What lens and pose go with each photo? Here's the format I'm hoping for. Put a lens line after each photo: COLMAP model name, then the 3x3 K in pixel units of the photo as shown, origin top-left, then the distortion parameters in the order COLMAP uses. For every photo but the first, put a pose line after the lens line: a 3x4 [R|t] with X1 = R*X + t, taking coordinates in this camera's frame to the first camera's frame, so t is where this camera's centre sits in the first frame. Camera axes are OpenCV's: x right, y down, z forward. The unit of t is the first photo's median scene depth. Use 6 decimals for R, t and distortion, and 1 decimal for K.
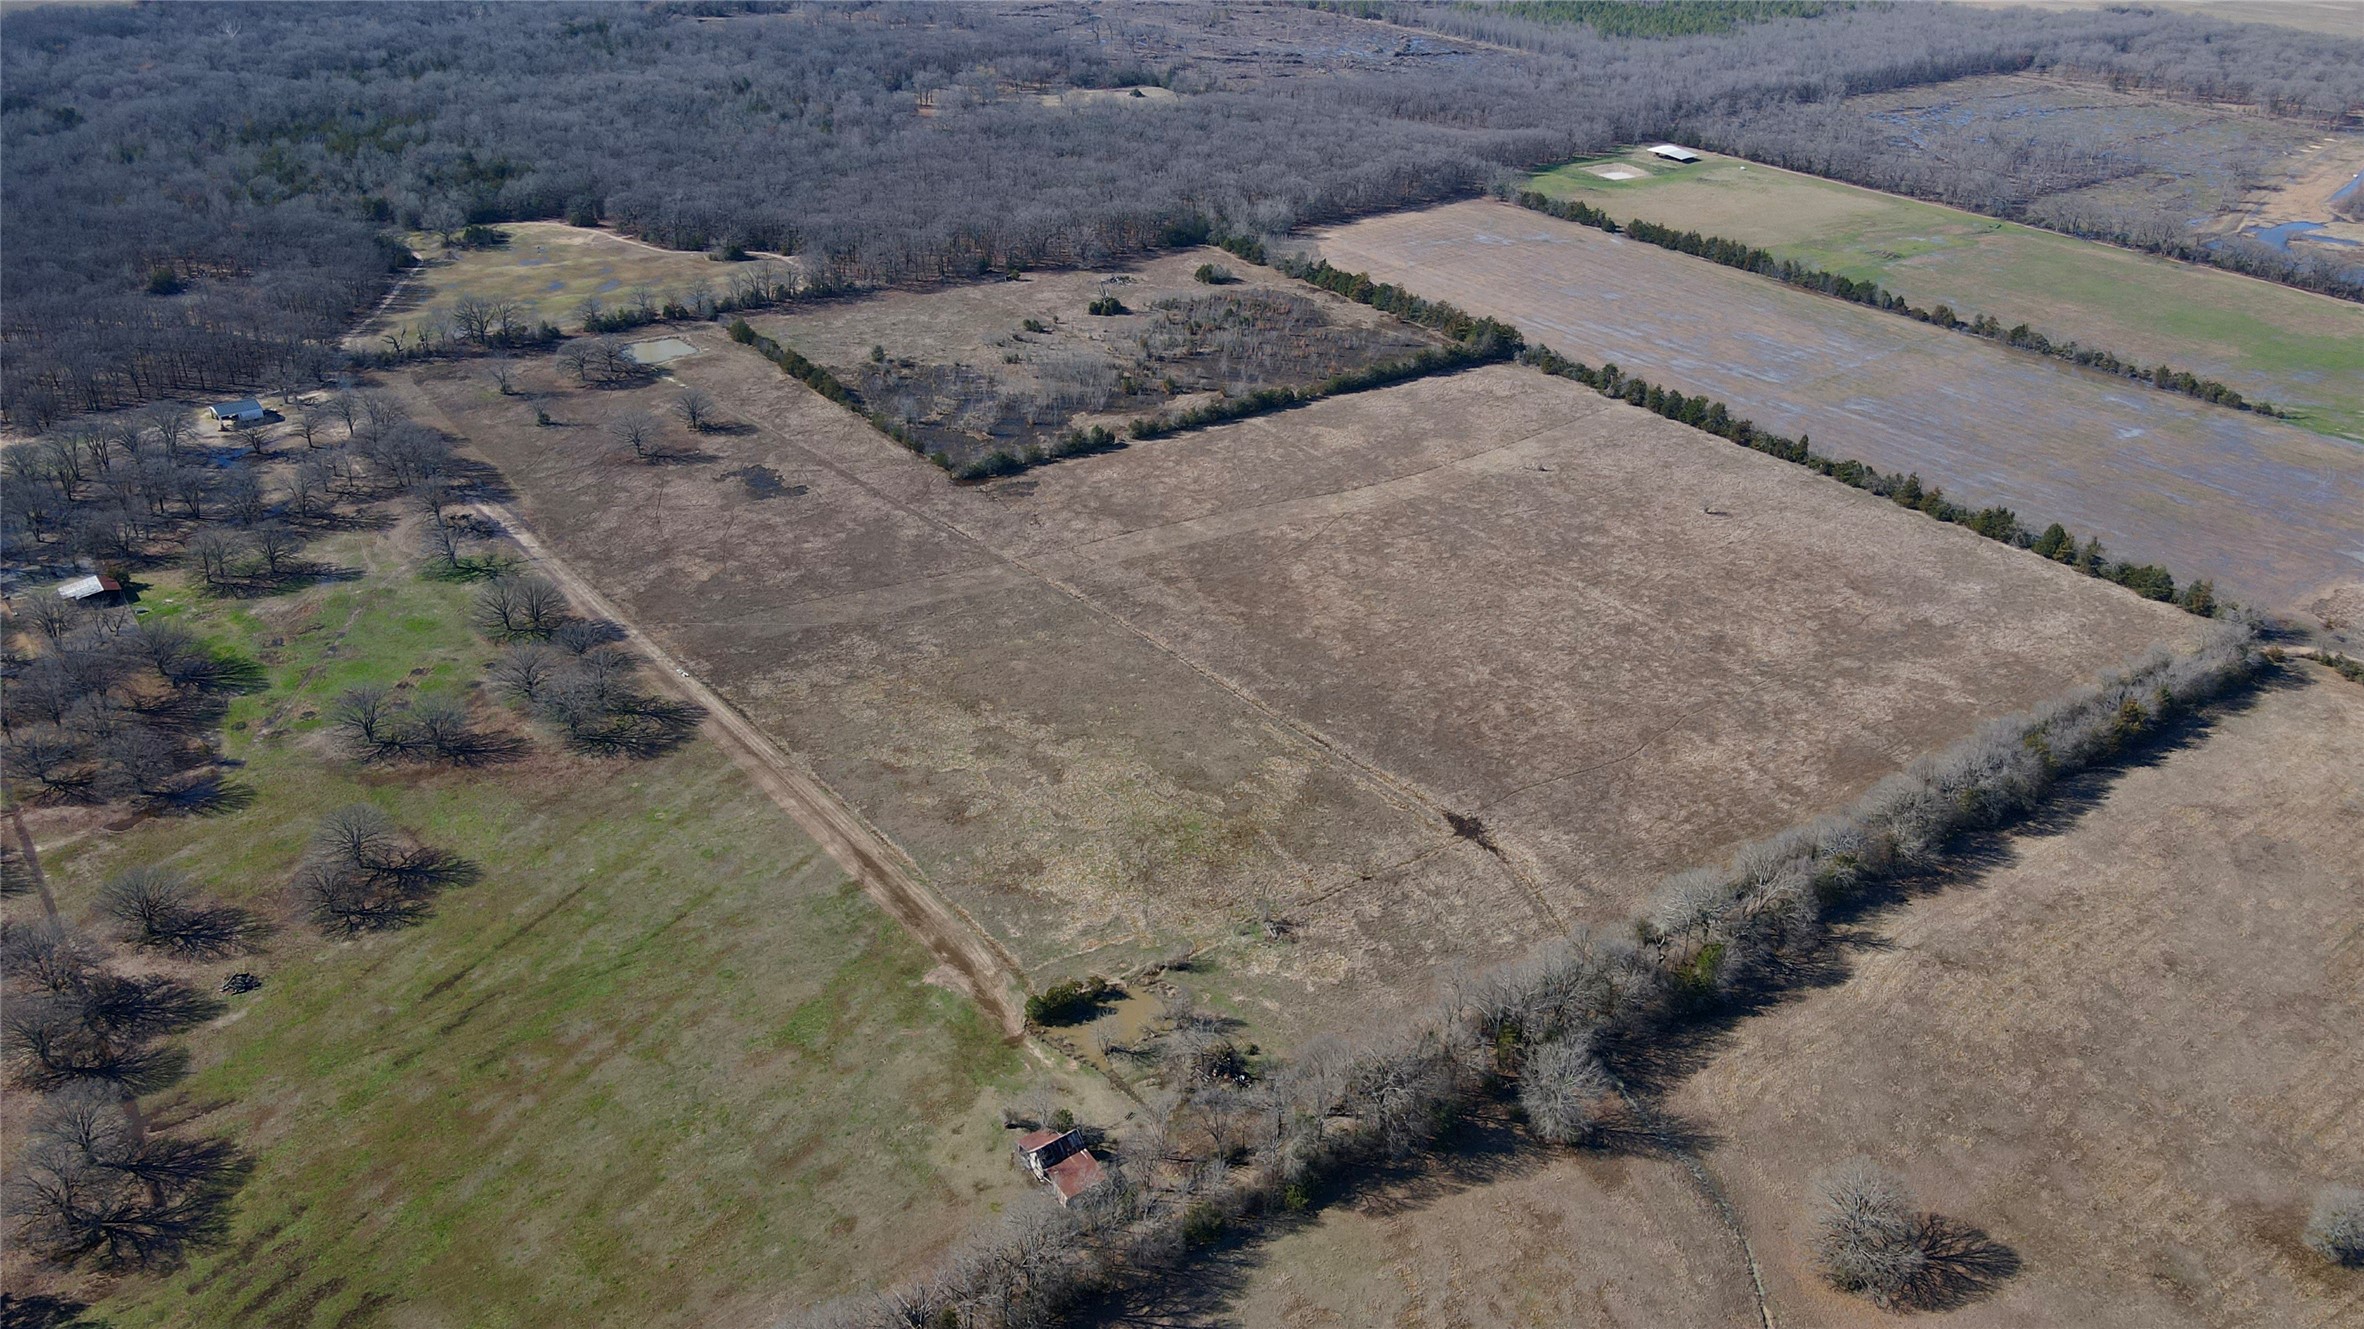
lens RADIAL K [[1744.4, 0, 1183.0], [0, 1744.4, 657.7], [0, 0, 1]] dist [-0.007627, 0.049005]
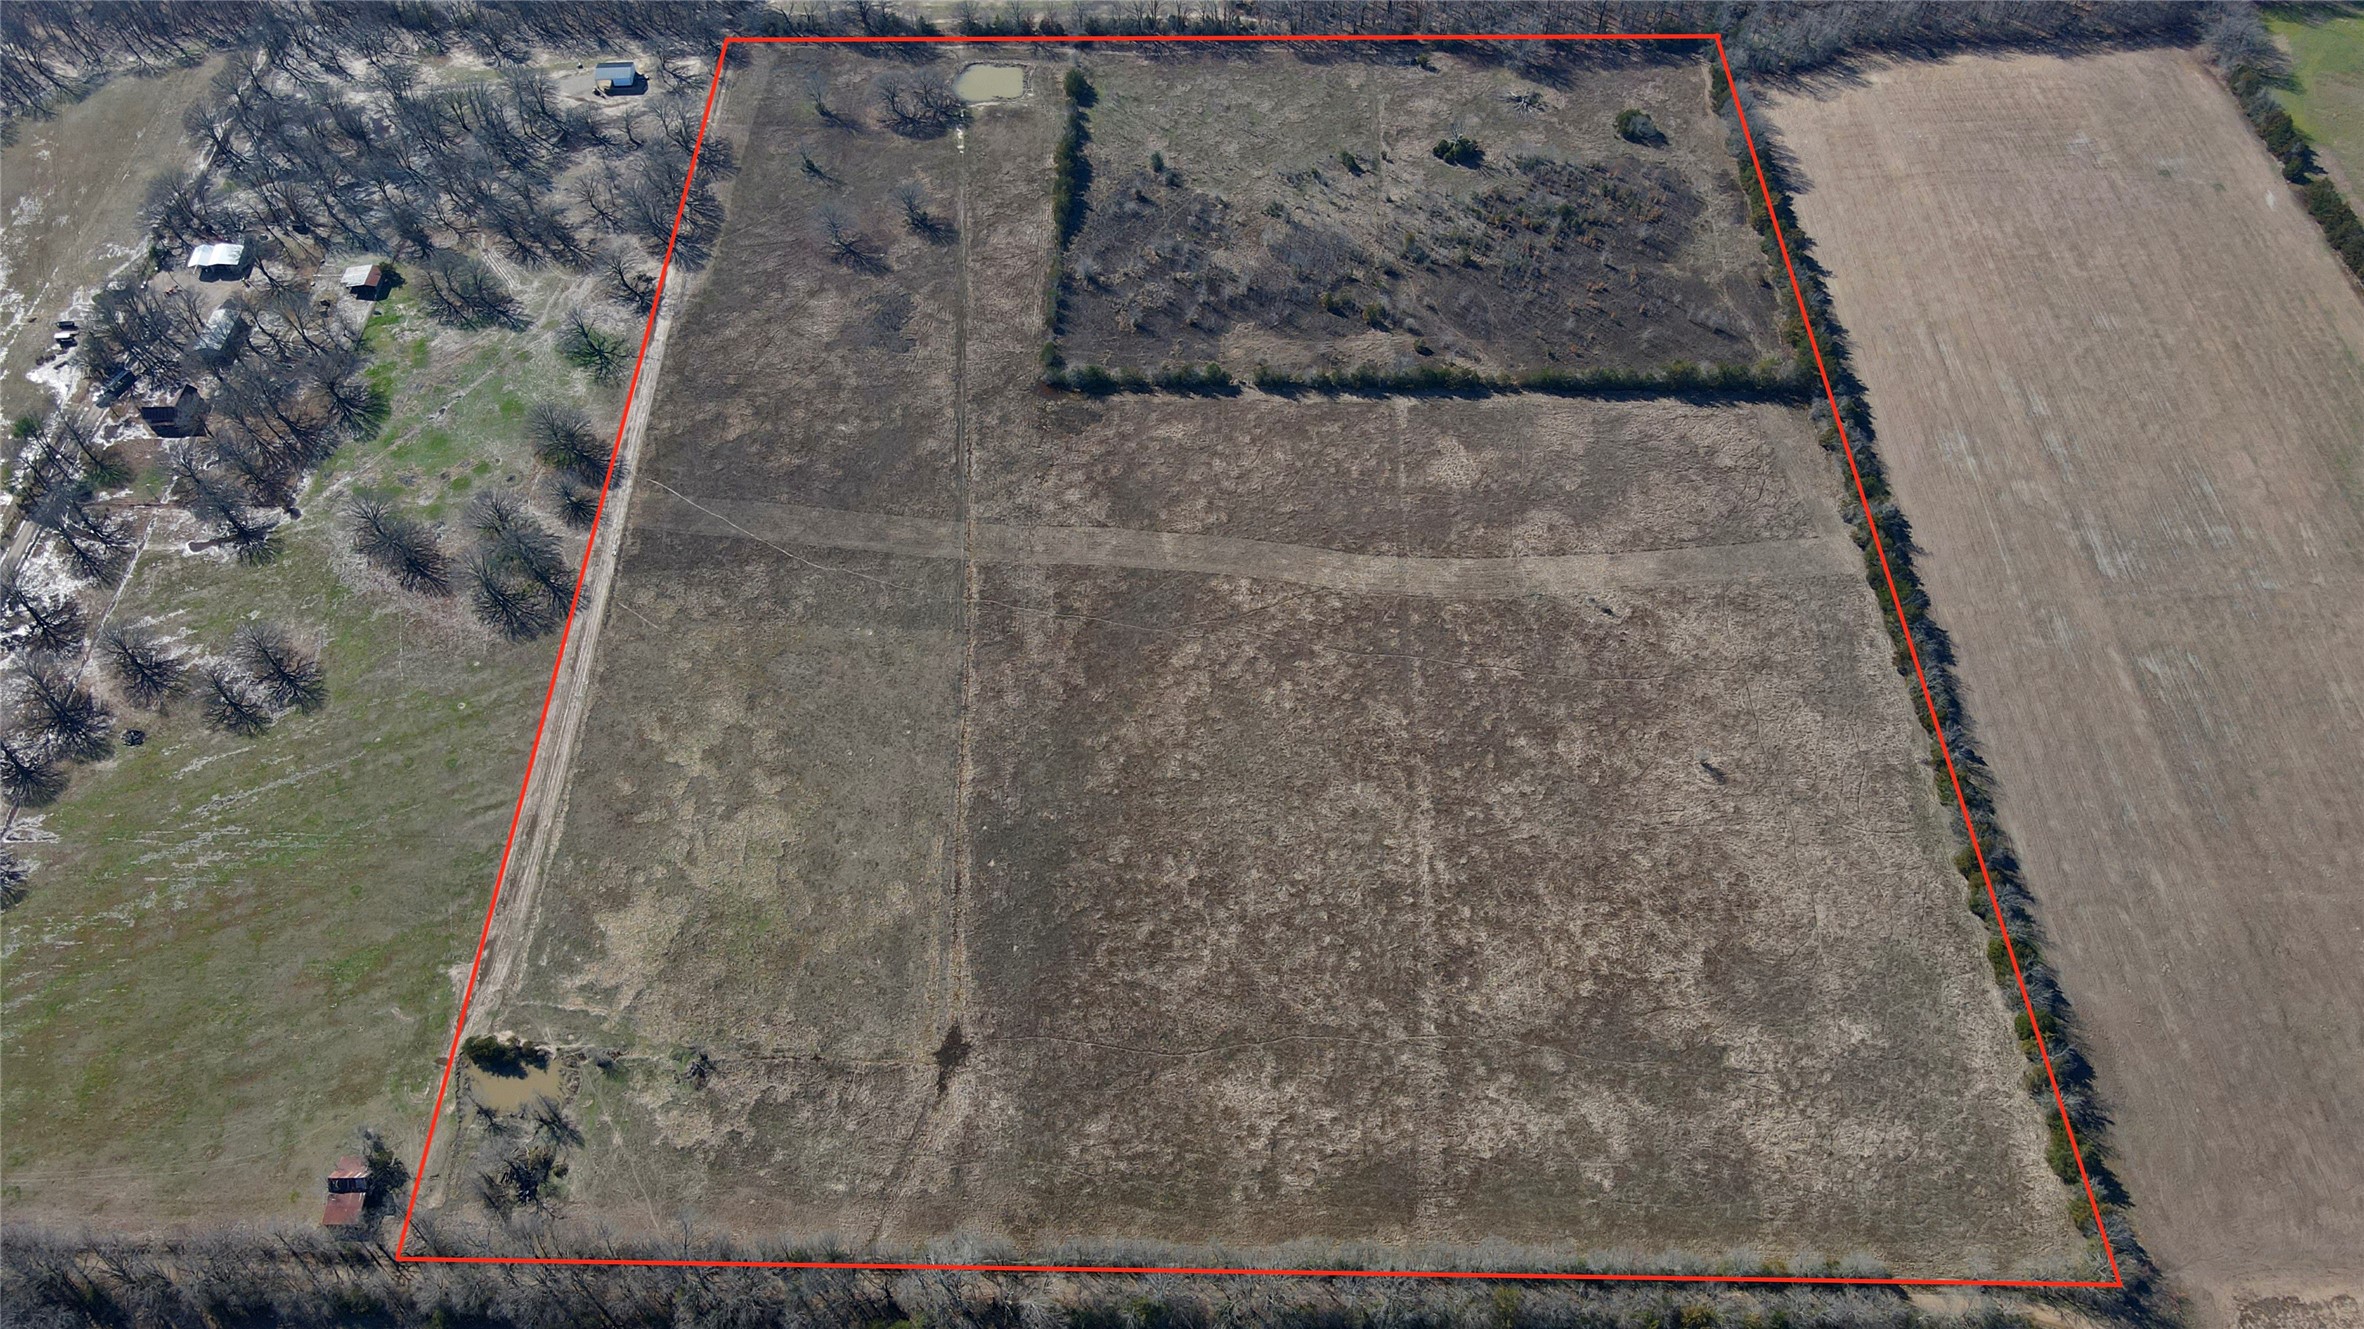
lens RADIAL K [[1744.4, 0, 1183.0], [0, 1744.4, 657.7], [0, 0, 1]] dist [-0.007627, 0.049005]
pose [[0.790082, 0.452381, -0.413669, 0.399446], [-0.257786, 0.857450, 0.445337, -0.409568], [0.556163, -0.245215, 0.794073, 0.187869]]
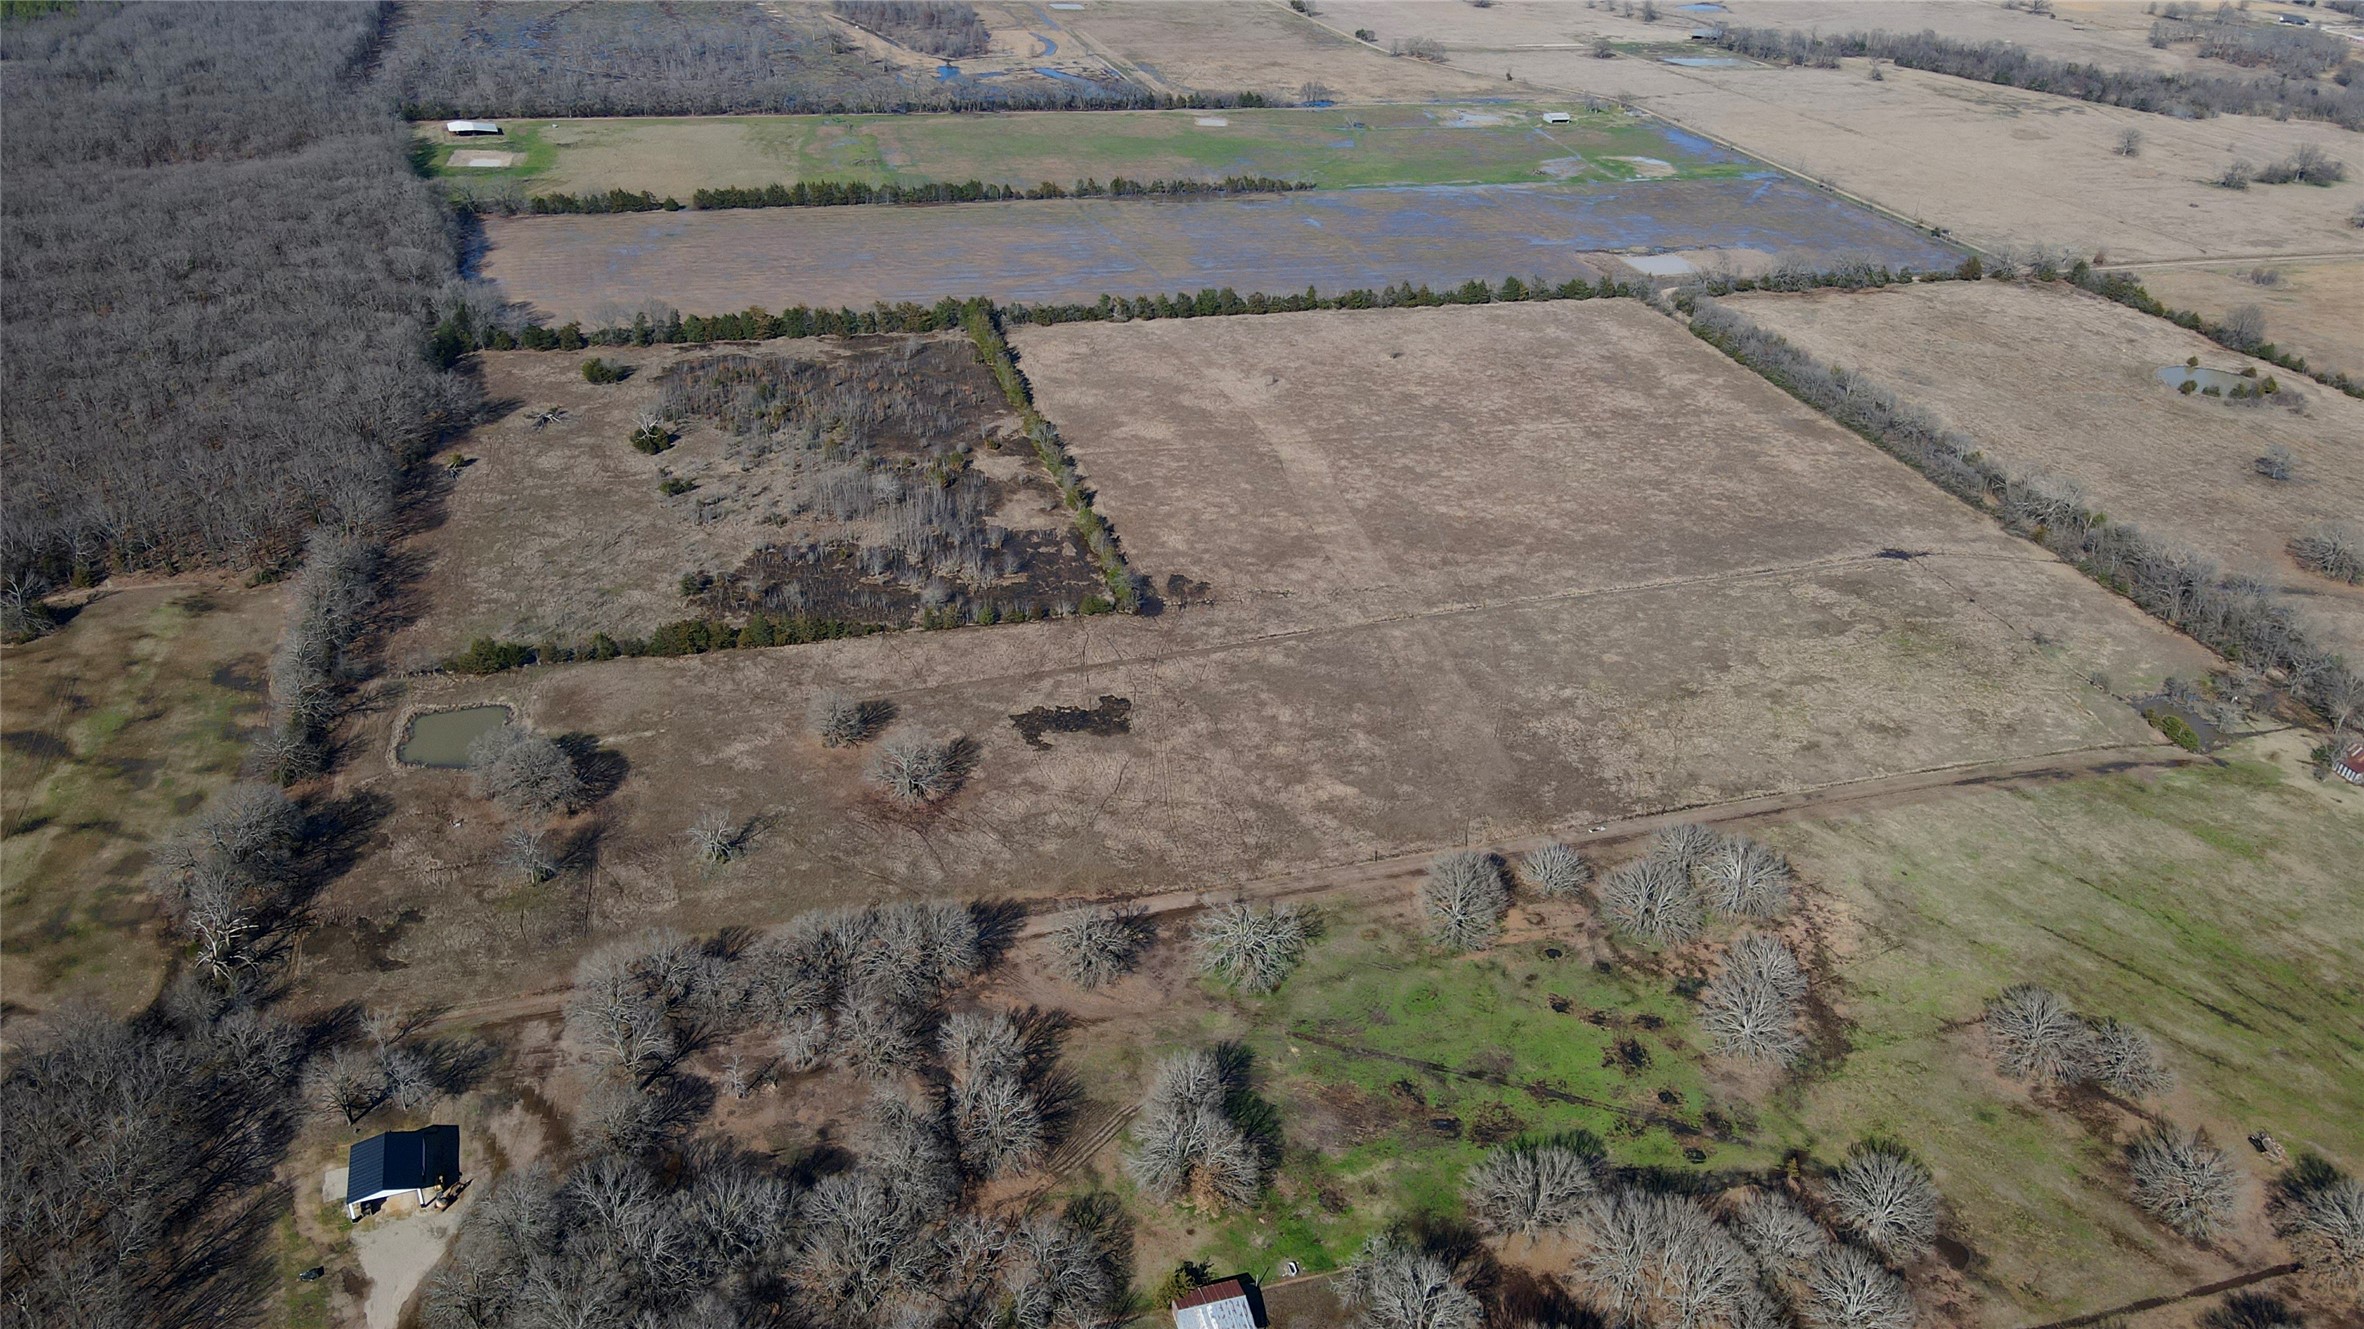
lens RADIAL K [[1744.4, 0, 1183.0], [0, 1744.4, 657.7], [0, 0, 1]] dist [-0.007627, 0.049005]
pose [[0.365753, -0.464925, 0.806269, -0.763363], [0.414543, 0.856996, 0.306124, -0.312114], [-0.833294, 0.222268, 0.506180, 0.521028]]
